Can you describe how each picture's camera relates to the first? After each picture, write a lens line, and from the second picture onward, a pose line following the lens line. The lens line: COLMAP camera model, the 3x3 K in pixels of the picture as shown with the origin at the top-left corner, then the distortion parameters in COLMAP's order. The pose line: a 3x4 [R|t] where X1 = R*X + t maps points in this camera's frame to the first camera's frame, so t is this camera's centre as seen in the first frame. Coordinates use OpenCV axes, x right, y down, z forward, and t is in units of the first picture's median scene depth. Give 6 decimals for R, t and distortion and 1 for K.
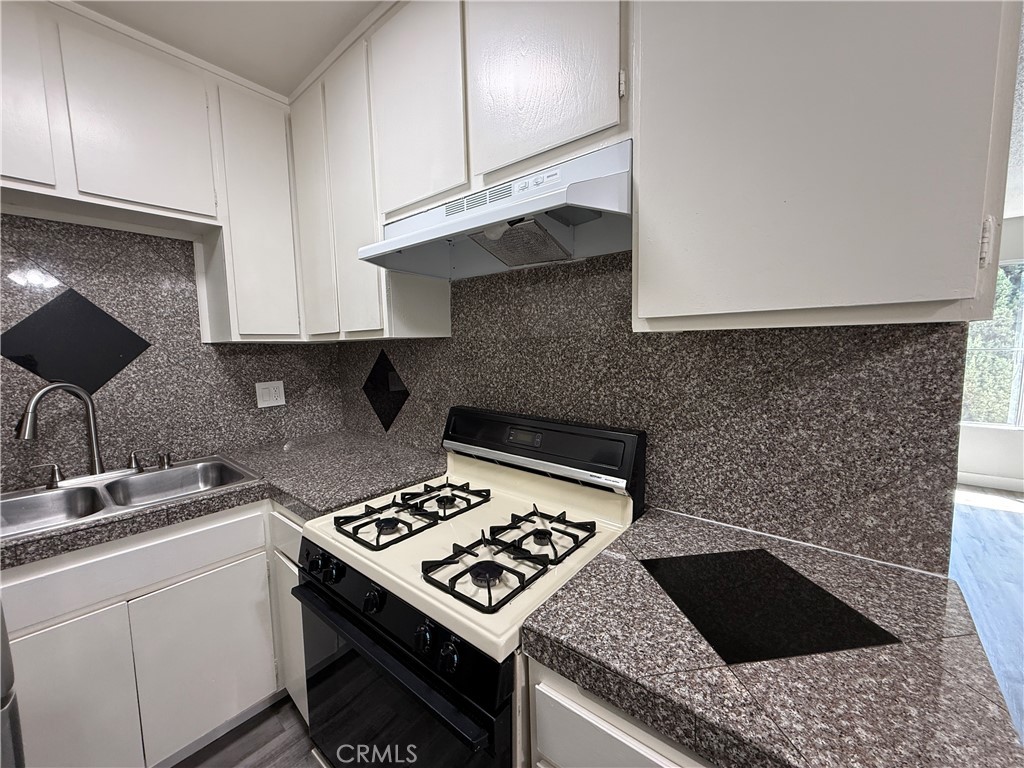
lens RADIAL K [[406.4, 0, 512.1], [0, 406.4, 383.5], [0, 0, 1]] dist [-0.000705, 0.000674]
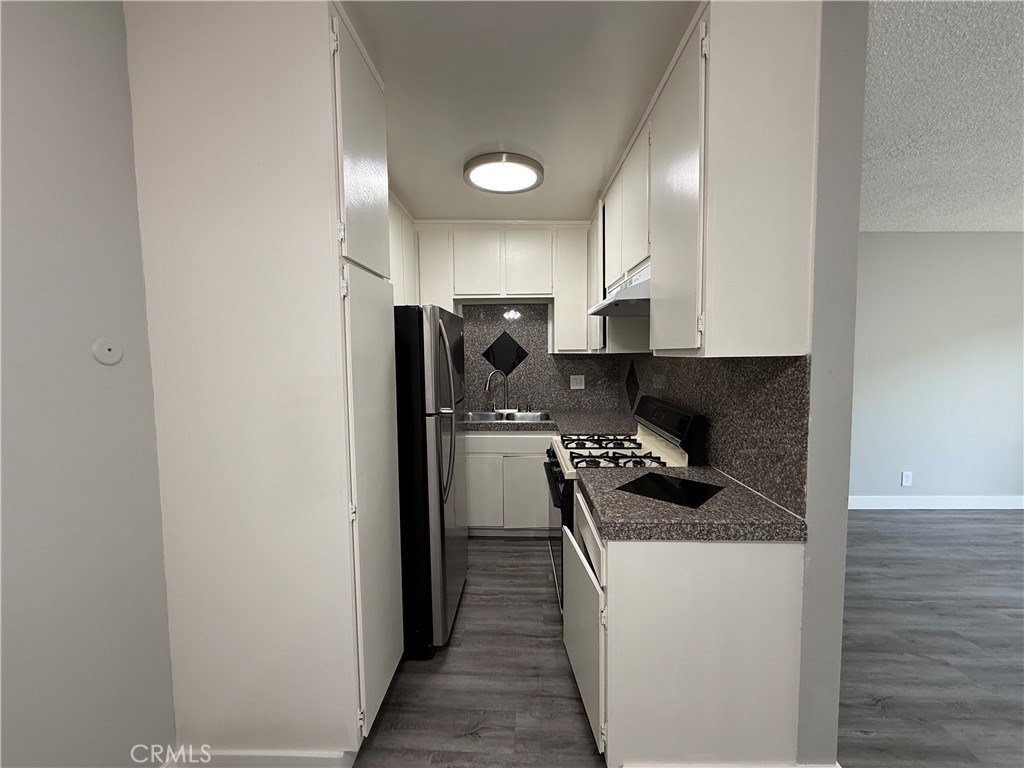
lens RADIAL K [[406.4, 0, 510.0], [0, 406.4, 382.5], [0, 0, 1]] dist [-0.000705, 0.000674]
pose [[0.618505, 0.069487, -0.782702, 0.828432], [-0.077433, 0.996624, 0.027290, 0.002134], [0.781956, 0.043728, 0.621797, -0.454354]]
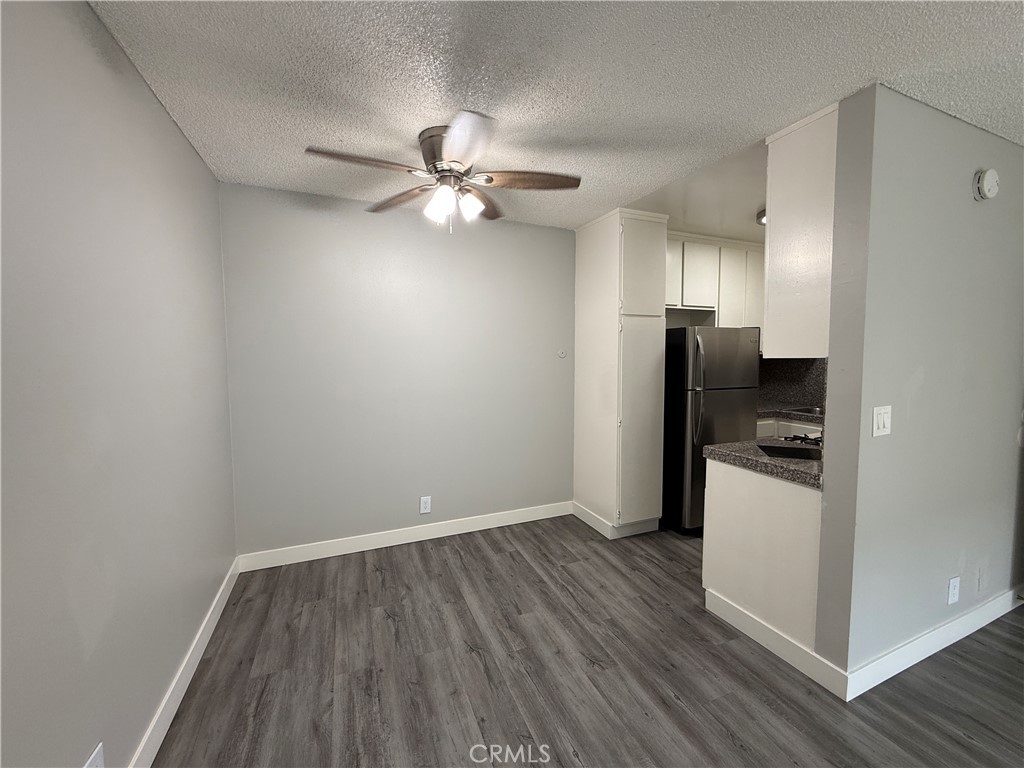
lens RADIAL K [[406.4, 0, 511.0], [0, 406.4, 385.3], [0, 0, 1]] dist [-0.000705, 0.000674]
pose [[-0.457874, 0.087982, -0.884653, 1.980253], [-0.069395, 0.988518, 0.134229, -0.089665], [0.886305, 0.122850, -0.446511, 0.235036]]
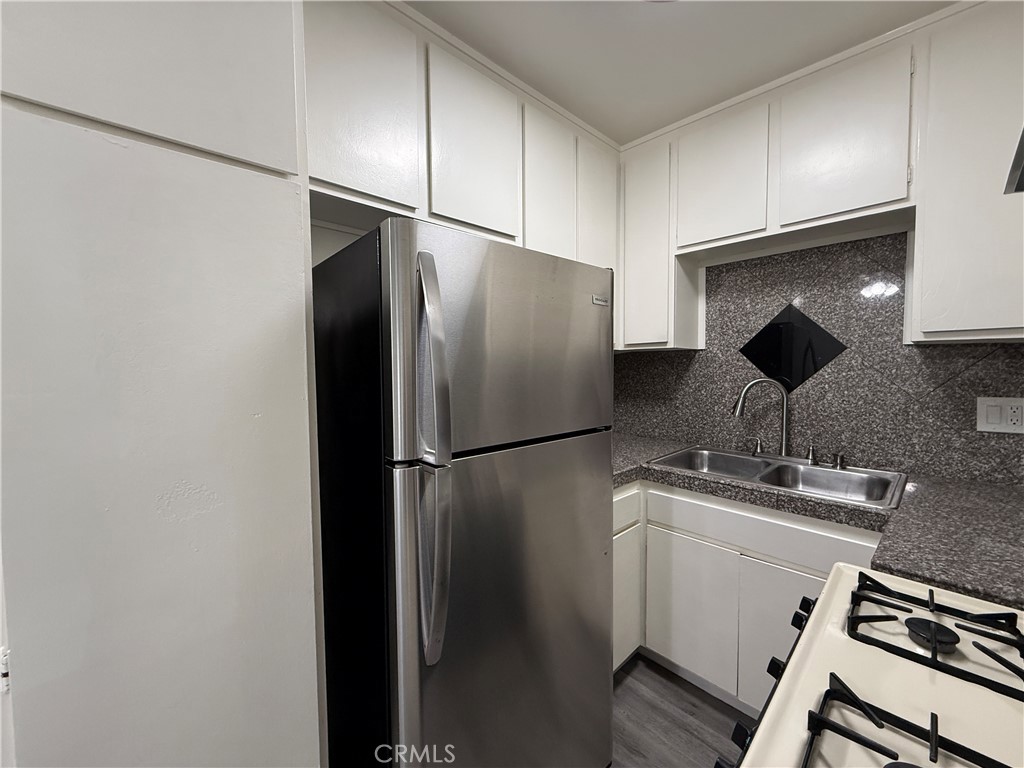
lens RADIAL K [[406.4, 0, 512.9], [0, 406.4, 384.7], [0, 0, 1]] dist [-0.000705, 0.000674]
pose [[-0.124094, 0.064941, -0.990143, 0.266235], [-0.083086, 0.993672, 0.075585, -0.011027], [0.988786, 0.091647, -0.117914, 0.326275]]
